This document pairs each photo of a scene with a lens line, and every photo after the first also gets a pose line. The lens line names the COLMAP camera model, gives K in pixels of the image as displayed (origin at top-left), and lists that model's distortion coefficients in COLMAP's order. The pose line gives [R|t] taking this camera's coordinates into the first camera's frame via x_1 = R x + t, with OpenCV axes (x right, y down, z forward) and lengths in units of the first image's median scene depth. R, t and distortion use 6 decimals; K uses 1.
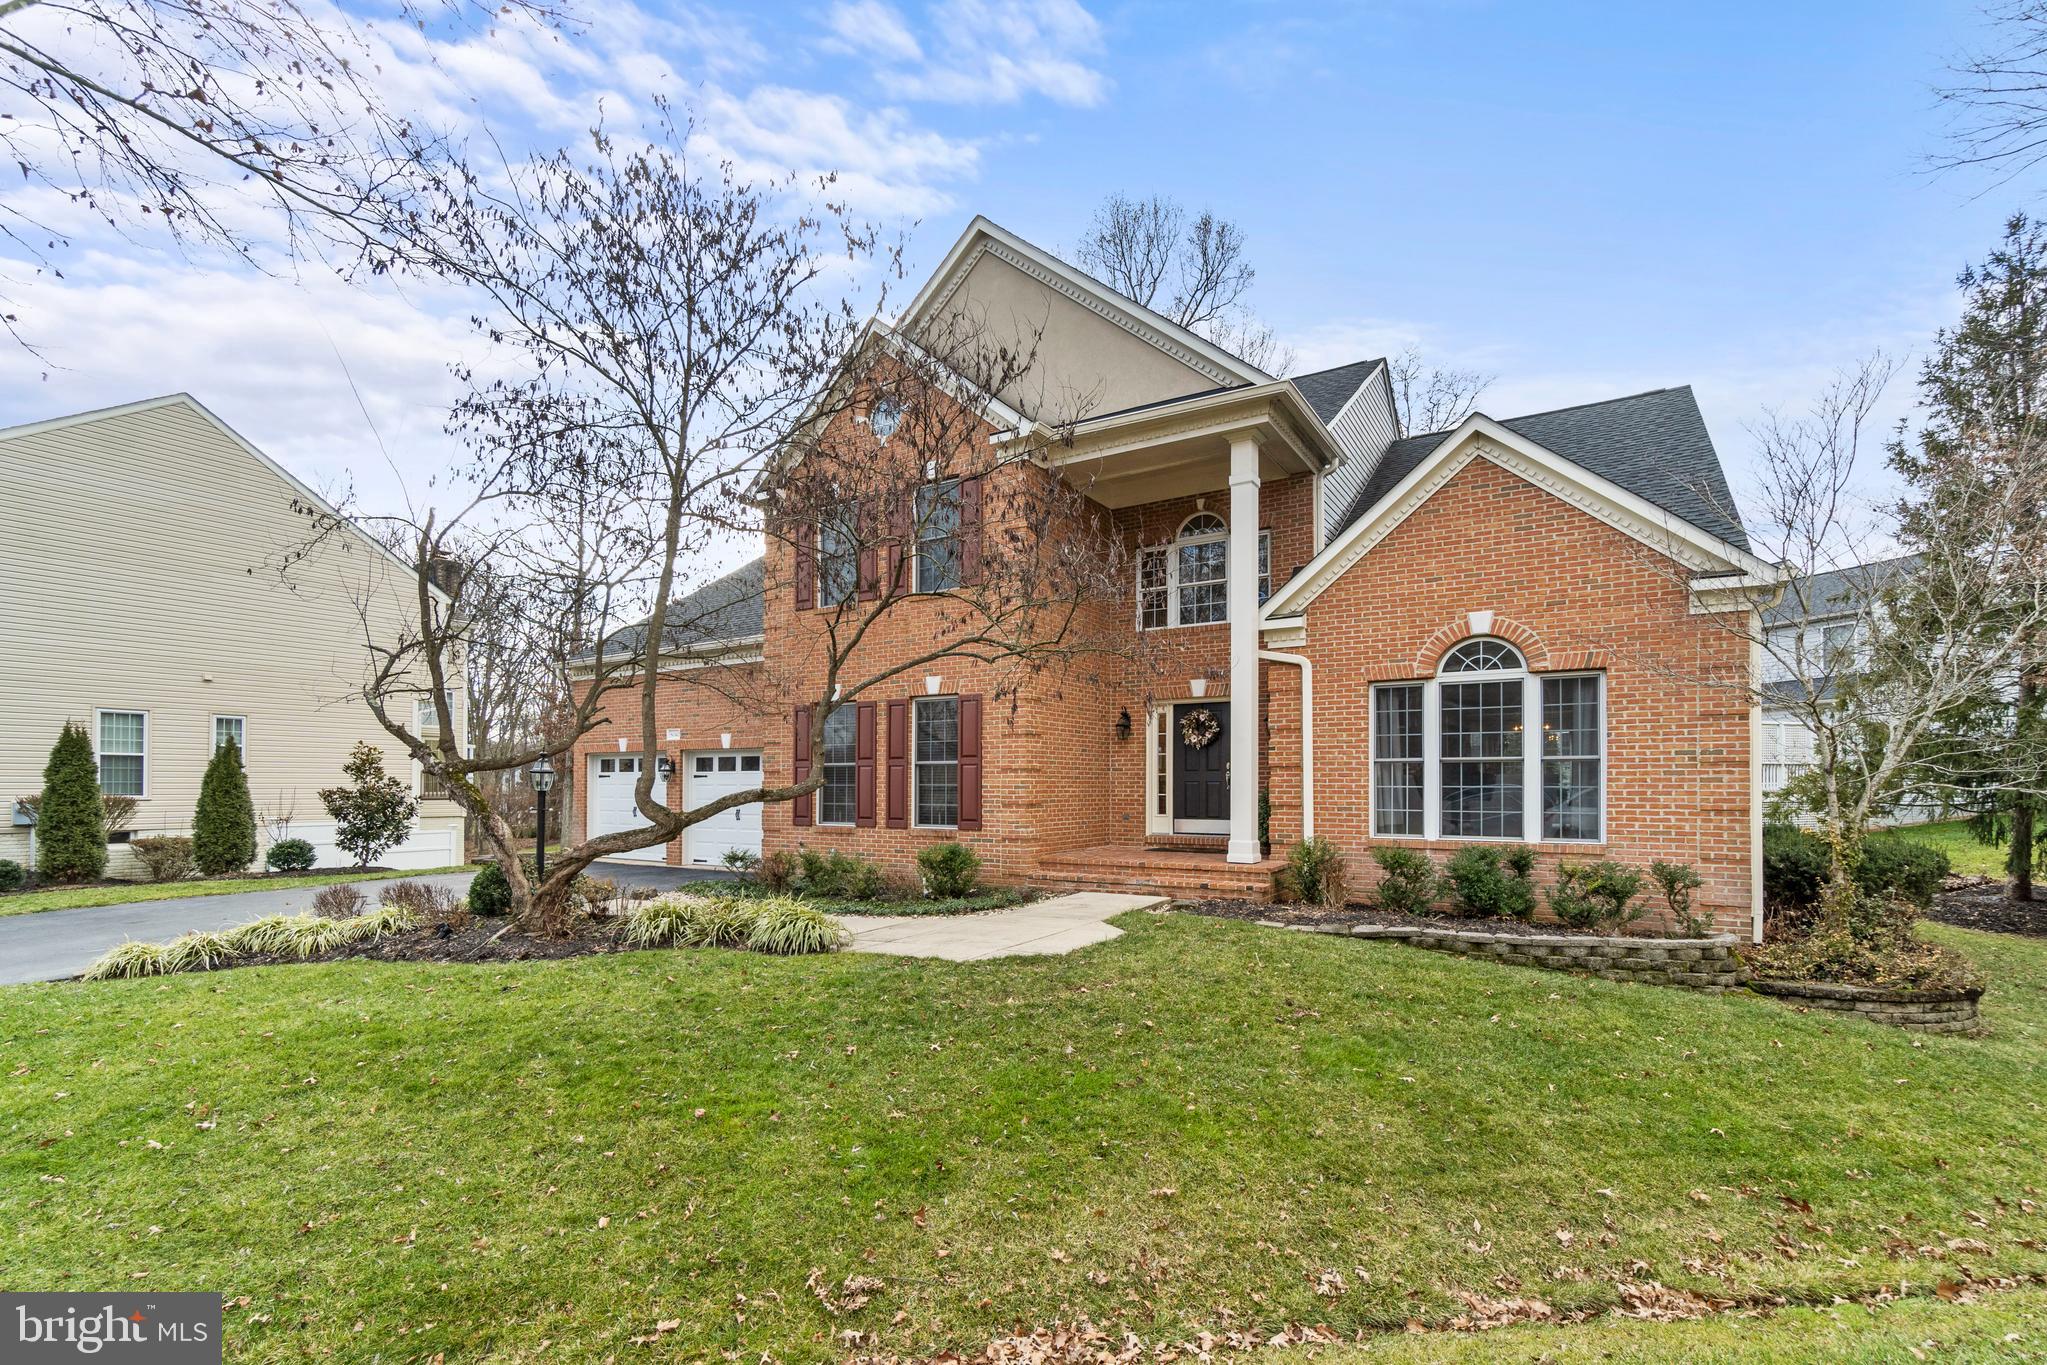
lens RADIAL K [[881.0, 0, 1023.5], [0, 881.0, 682.5], [0, 0, 1]] dist [0.003082, 0.000263]
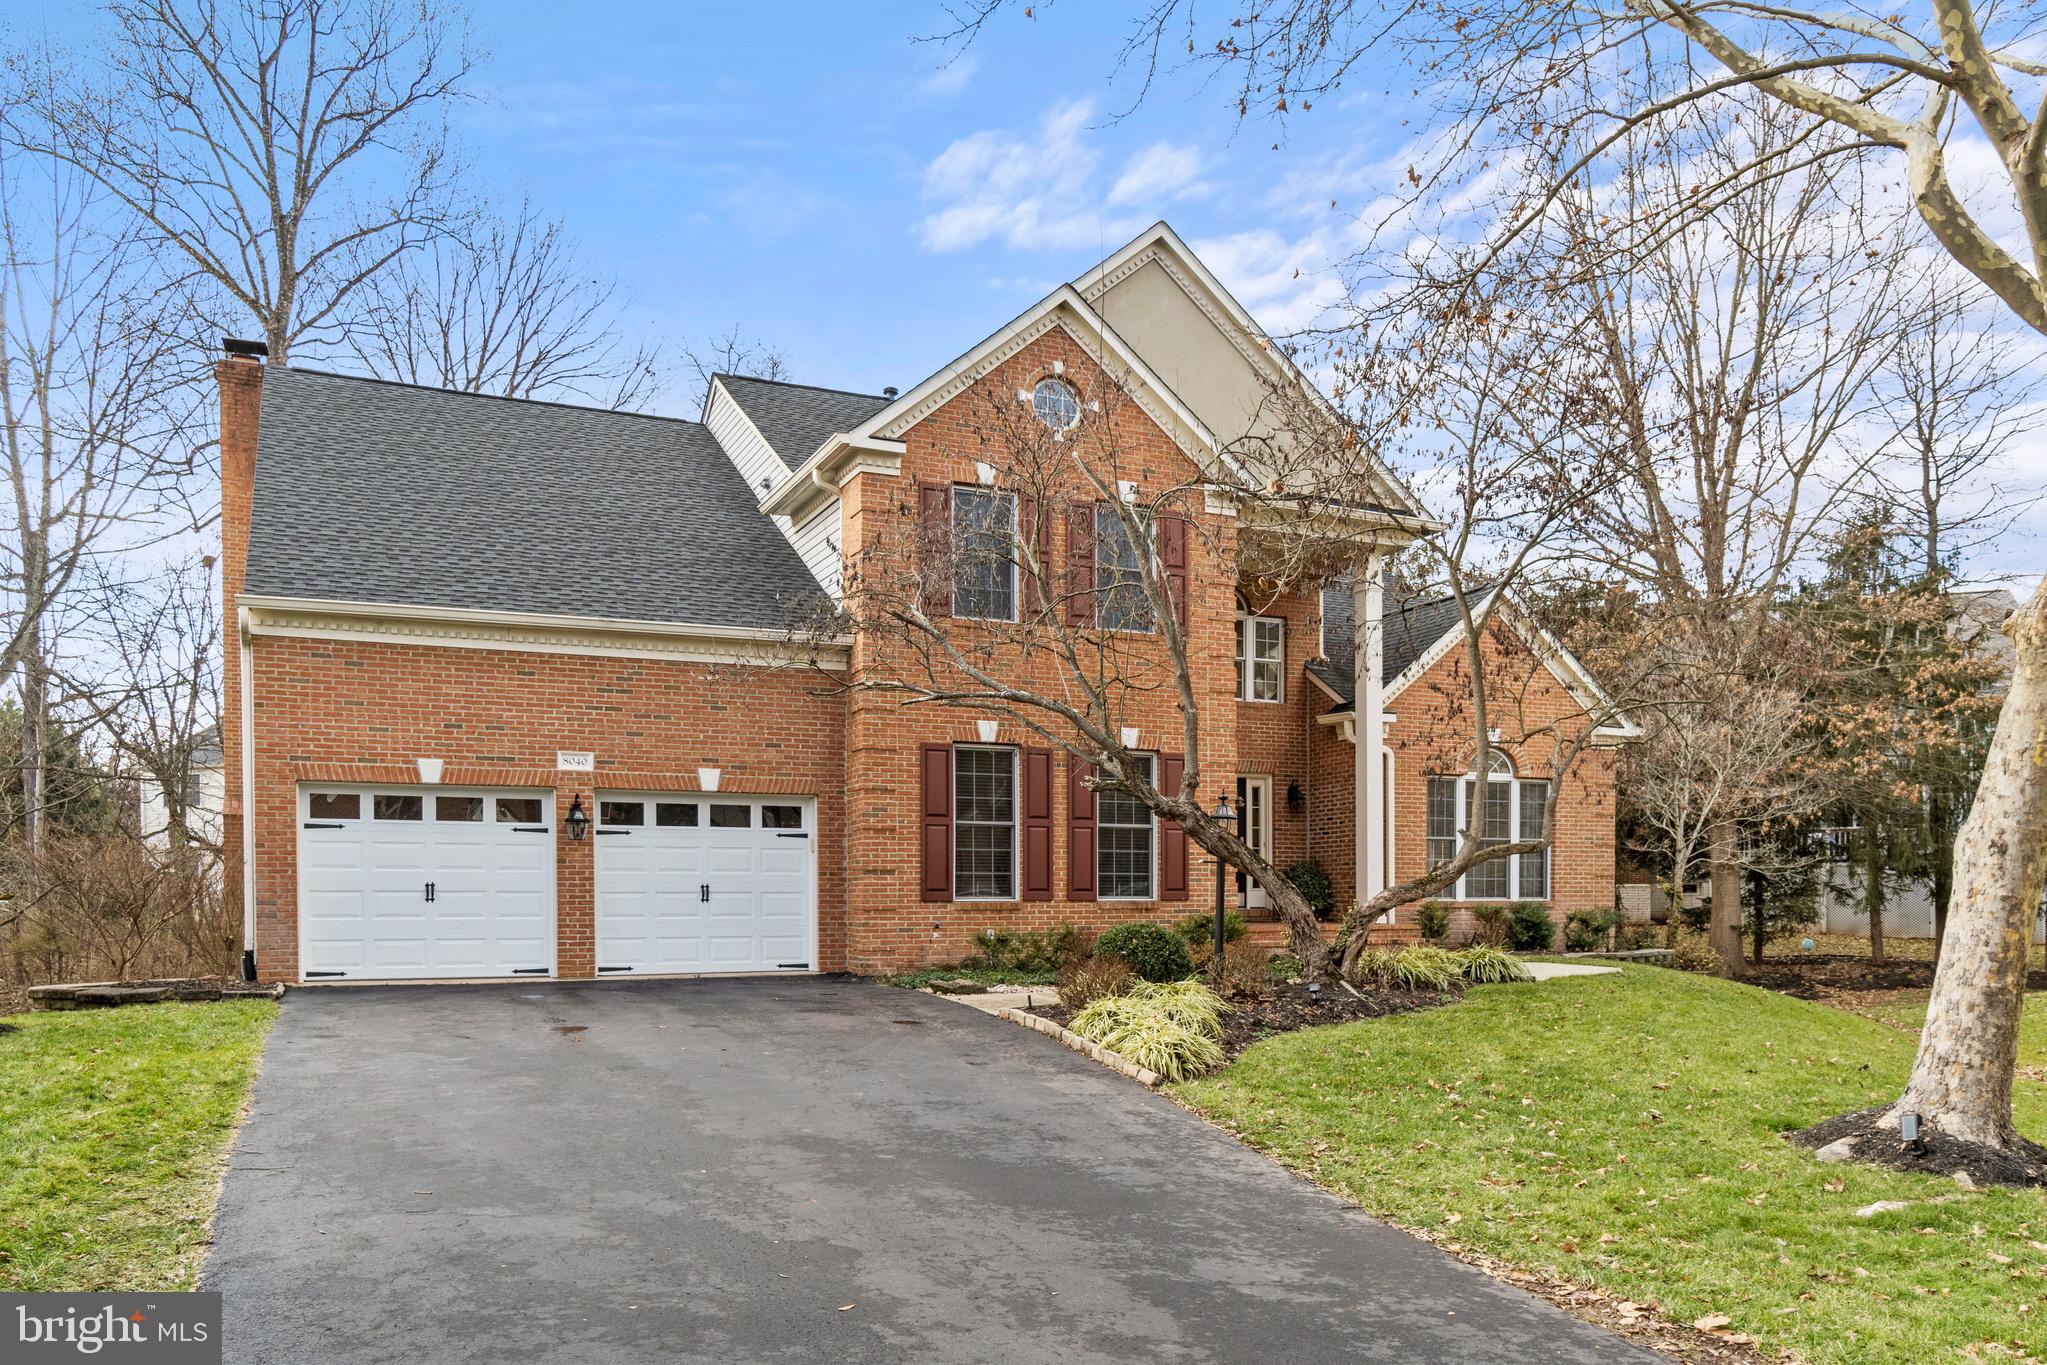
lens RADIAL K [[1386.0, 0, 1023.5], [0, 1386.0, 682.5], [0, 0, 1]] dist [-0.000169, 0.002230]
pose [[0.603868, 0.120833, 0.787872, -1.553489], [-0.091822, 0.992408, -0.081824, 0.087599], [-0.791778, -0.022933, 0.610378, 0.288534]]
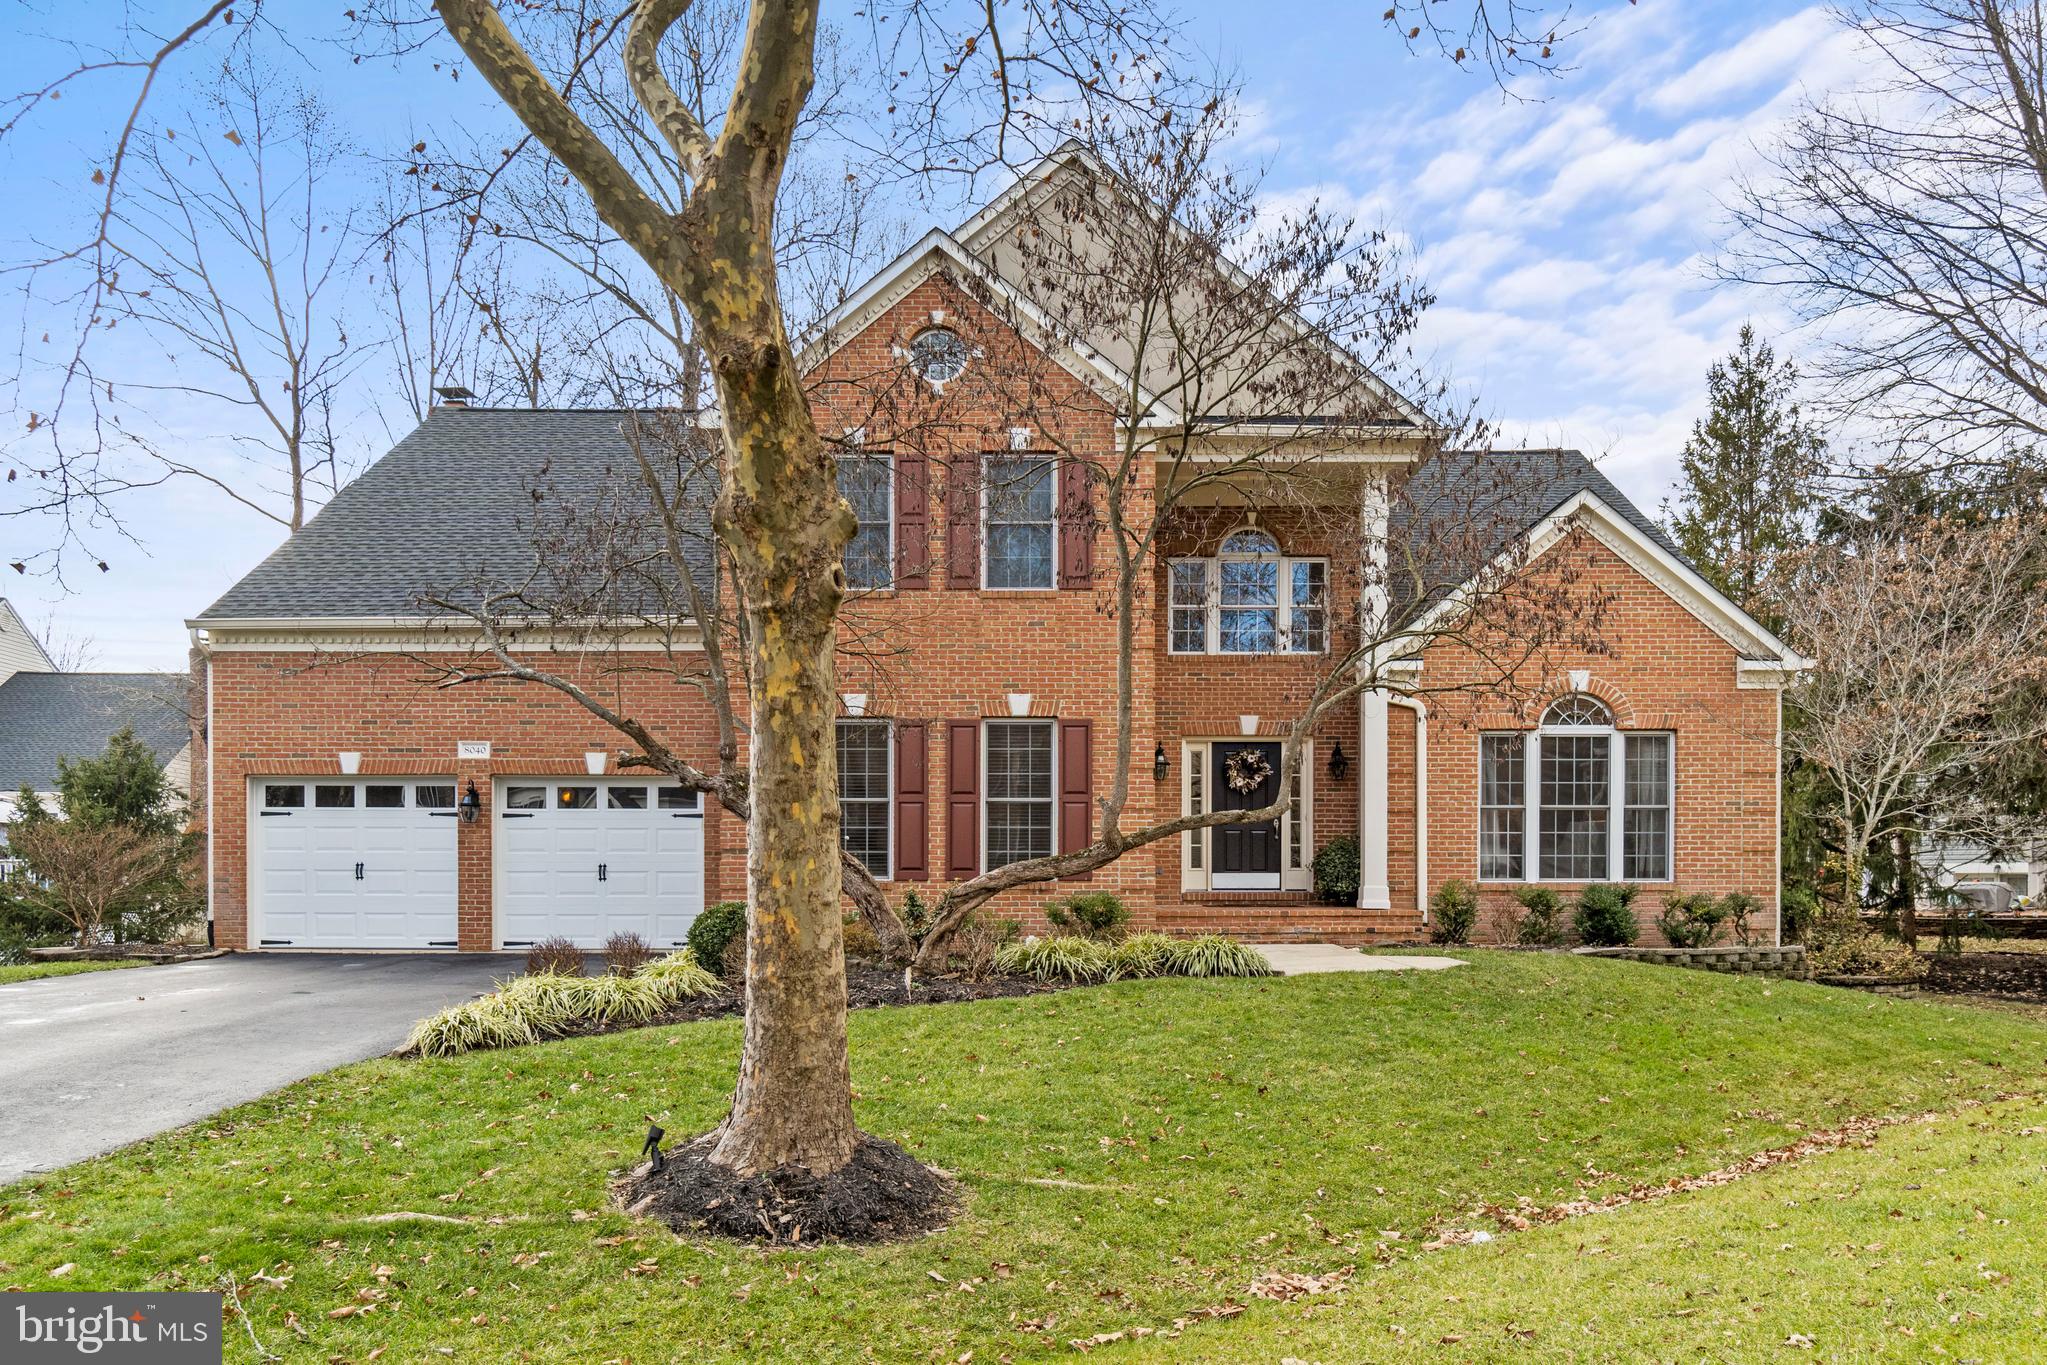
lens RADIAL K [[1468.4, 0, 1021.8], [0, 1468.4, 648.0], [0, 0, 1]] dist [-0.005317, 0.000837]
pose [[0.868746, 0.078646, 0.488973, -0.942955], [-0.059164, 0.996721, -0.055197, 0.031253], [-0.491711, 0.019022, 0.870551, -0.230474]]
